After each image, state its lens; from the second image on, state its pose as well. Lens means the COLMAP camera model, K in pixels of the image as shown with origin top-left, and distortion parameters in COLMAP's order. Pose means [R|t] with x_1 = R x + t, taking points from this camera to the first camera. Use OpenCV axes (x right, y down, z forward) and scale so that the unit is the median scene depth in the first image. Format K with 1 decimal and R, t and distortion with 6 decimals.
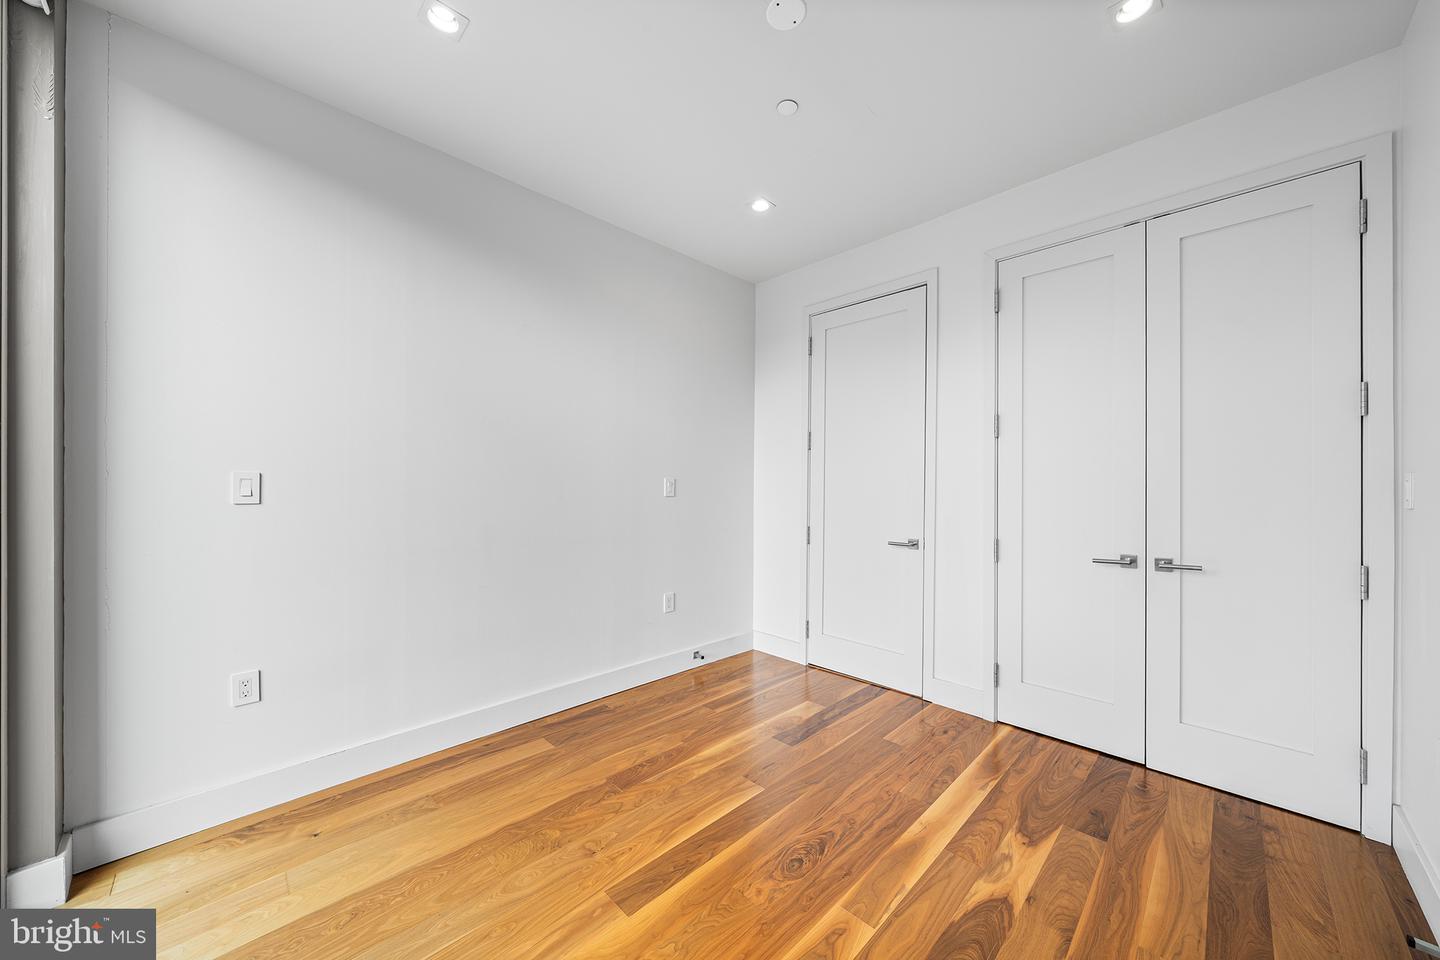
lens RADIAL K [[522.8, 0, 728.8], [0, 522.8, 481.6], [0, 0, 1]] dist [-0.000939, -0.000448]
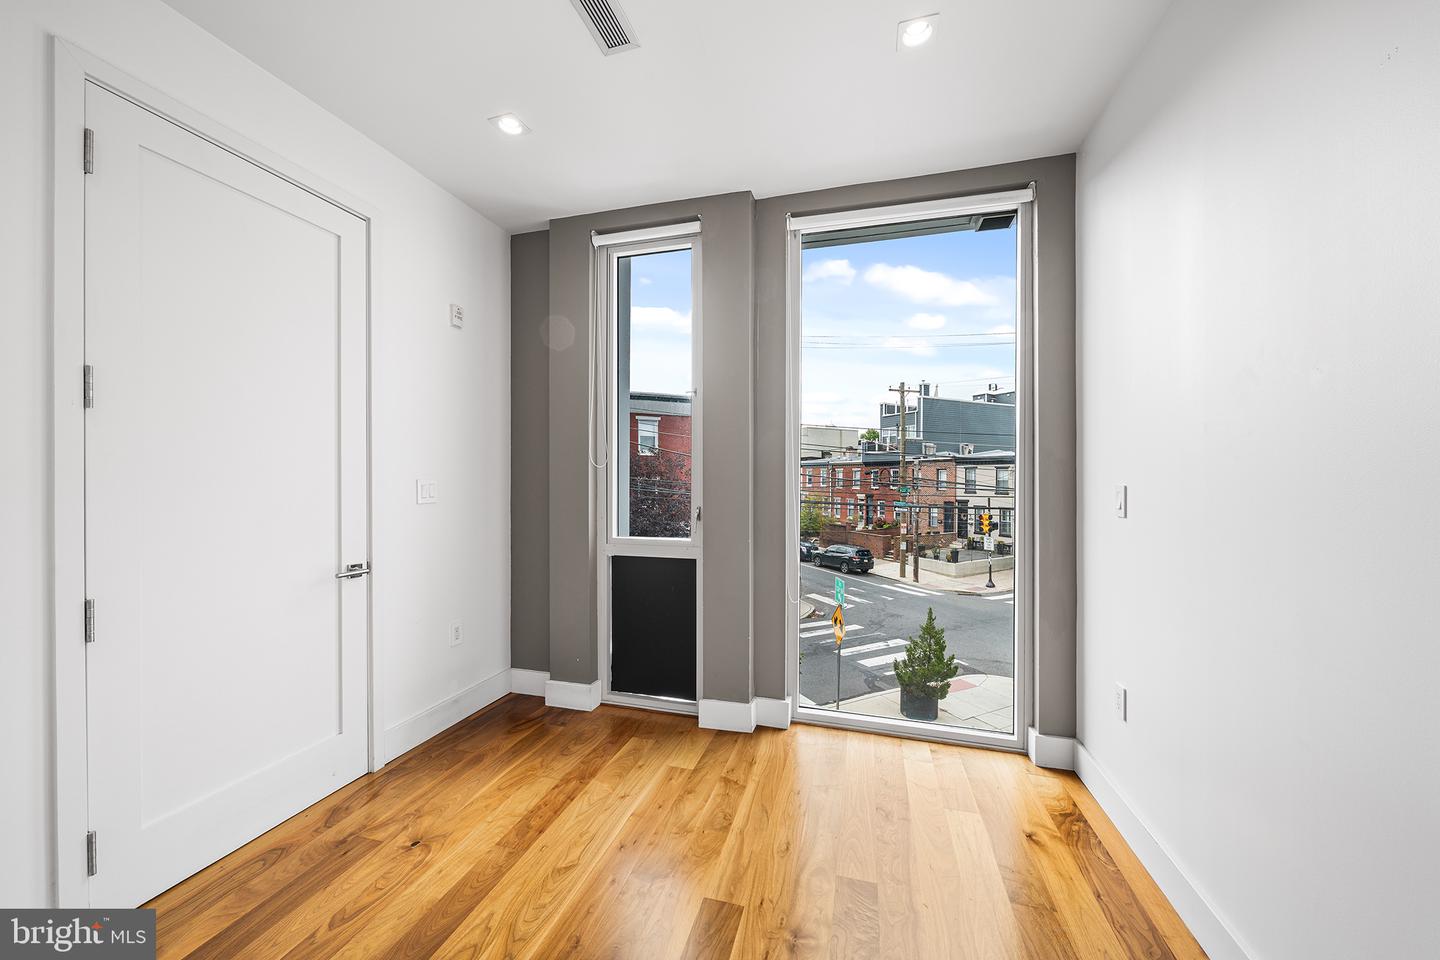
lens RADIAL K [[532.2, 0, 722.3], [0, 532.2, 474.4], [0, 0, 1]] dist [-0.002798, -0.000264]
pose [[-0.880265, -0.011095, -0.474352, 0.202475], [-0.009028, 0.999937, -0.006634, -0.025204], [0.474396, -0.001557, -0.880310, 1.258672]]
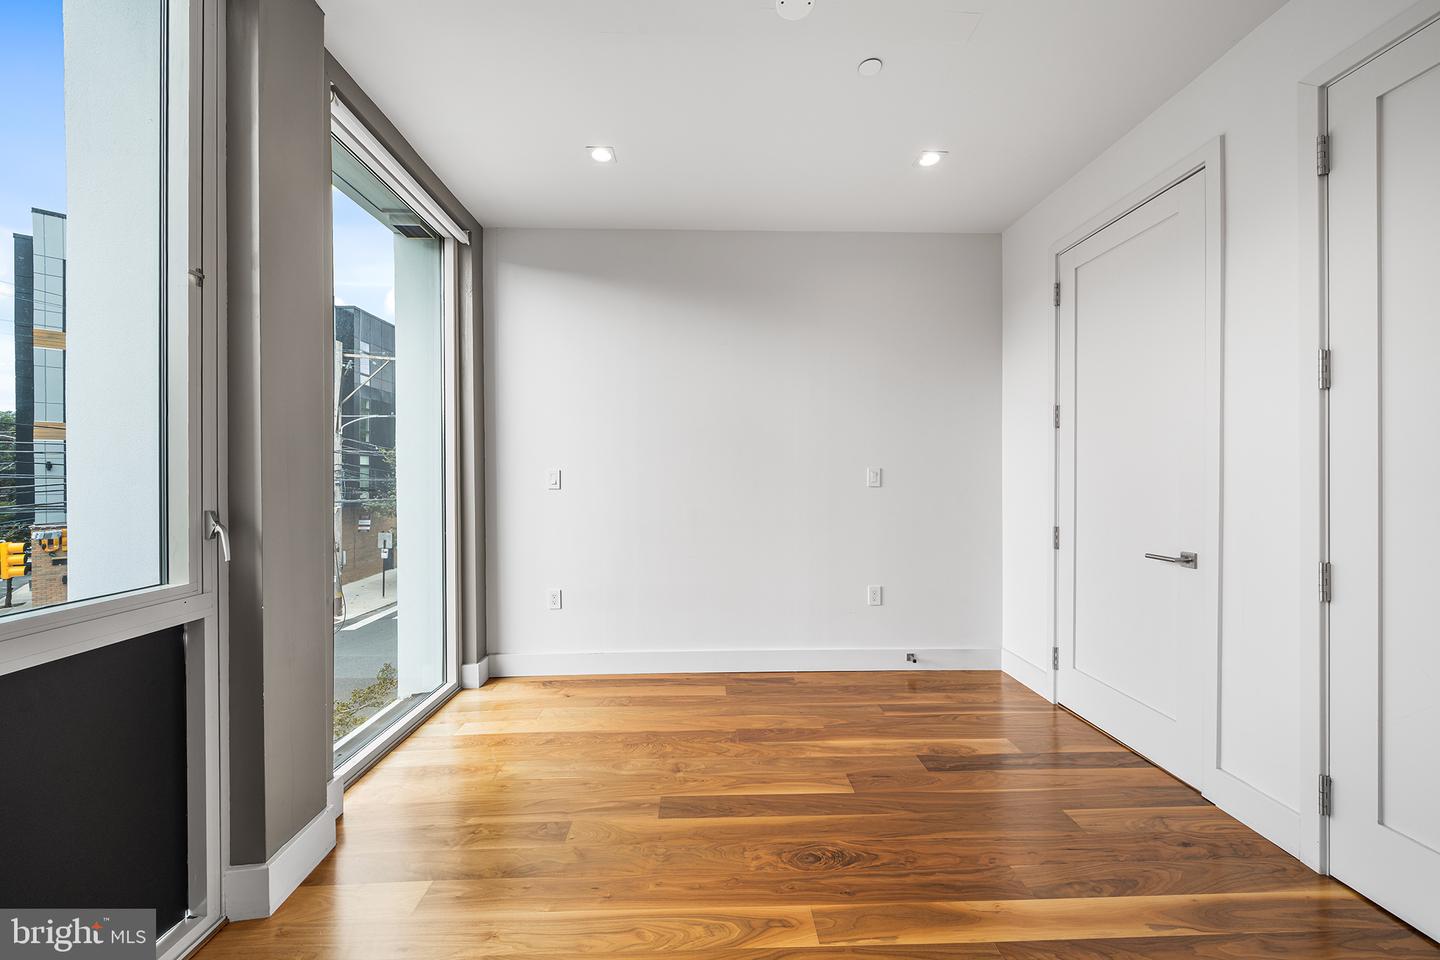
lens RADIAL K [[532.2, 0, 714.4], [0, 532.2, 475.0], [0, 0, 1]] dist [-0.002798, -0.000264]
pose [[0.715811, -0.008228, -0.698246, 0.513948], [0.011774, 0.999931, 0.000287, 0.004198], [0.698195, -0.008426, 0.715858, 0.117788]]
